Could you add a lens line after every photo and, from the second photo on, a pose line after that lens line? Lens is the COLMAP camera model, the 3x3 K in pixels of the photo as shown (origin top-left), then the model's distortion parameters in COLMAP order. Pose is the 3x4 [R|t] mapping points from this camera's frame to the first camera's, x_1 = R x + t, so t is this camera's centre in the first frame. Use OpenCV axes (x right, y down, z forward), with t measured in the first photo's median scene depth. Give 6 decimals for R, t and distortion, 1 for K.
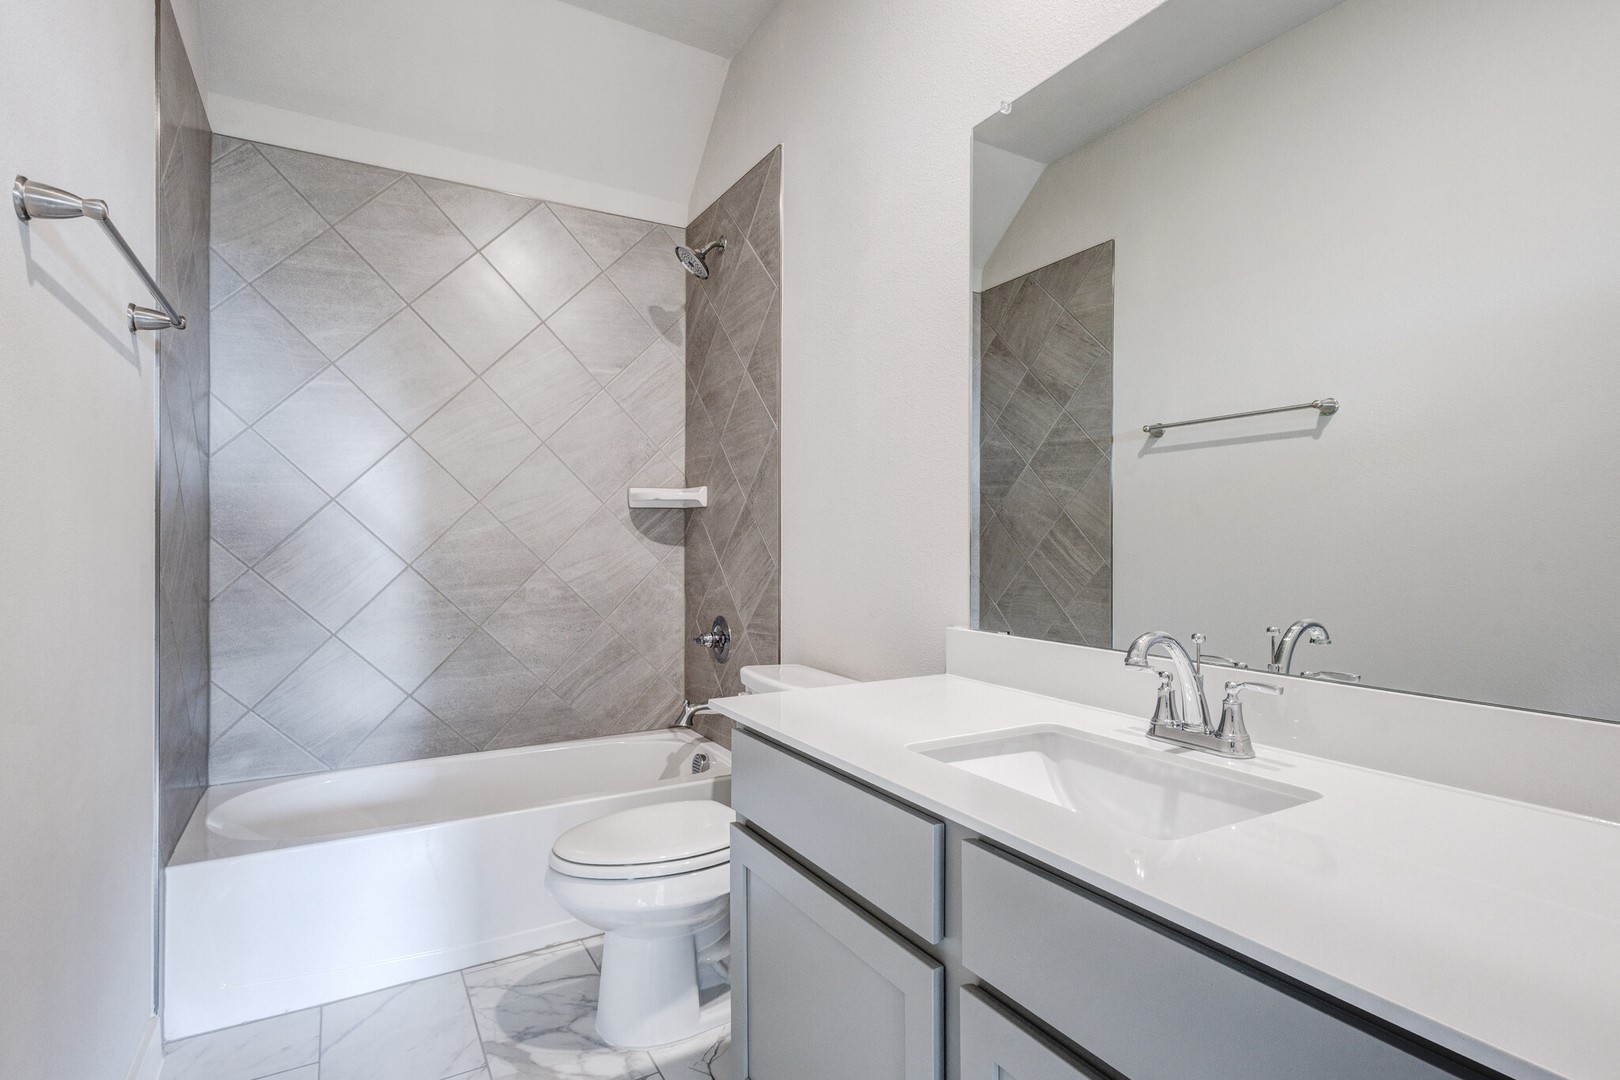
lens RADIAL K [[755.8, 0, 809.3], [0, 755.8, 529.8], [0, 0, 1]] dist [0.003843, 0.000863]
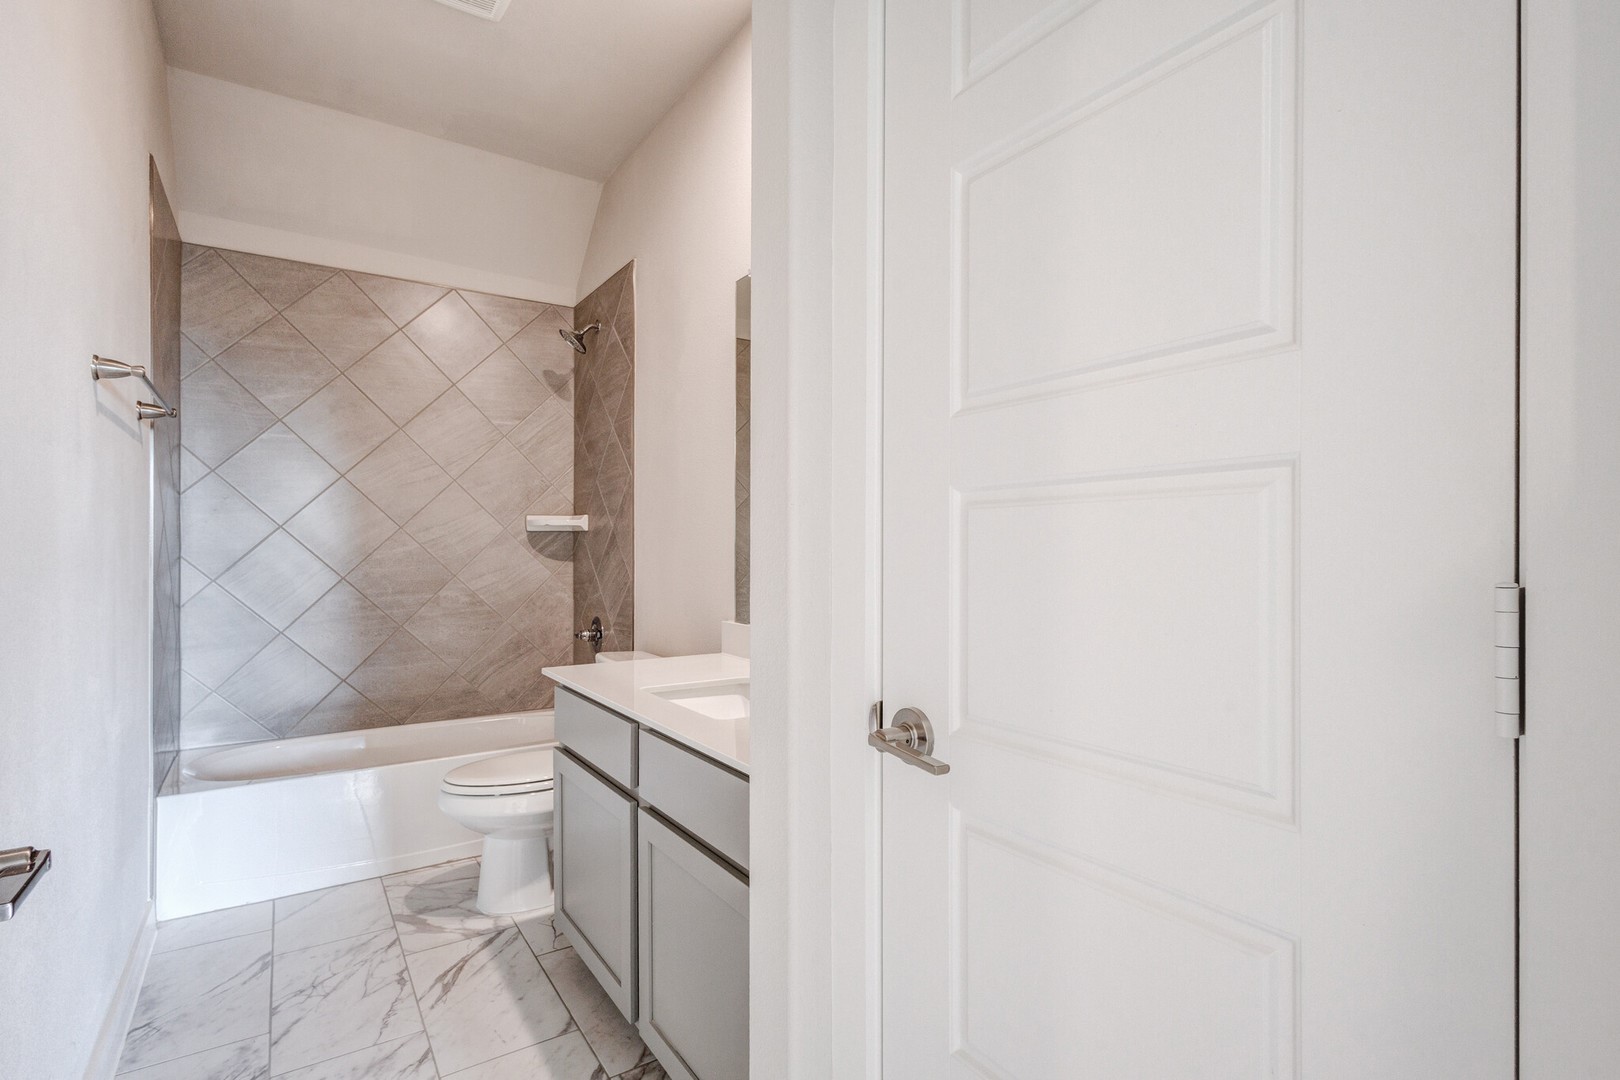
lens RADIAL K [[744.3, 0, 814.5], [0, 744.3, 540.5], [0, 0, 1]] dist [0.006347, -0.001988]
pose [[0.997922, 0.000867, 0.064422, 0.184168], [-0.001125, 0.999991, 0.003975, -0.022367], [-0.064418, -0.004039, 0.997915, -0.306867]]
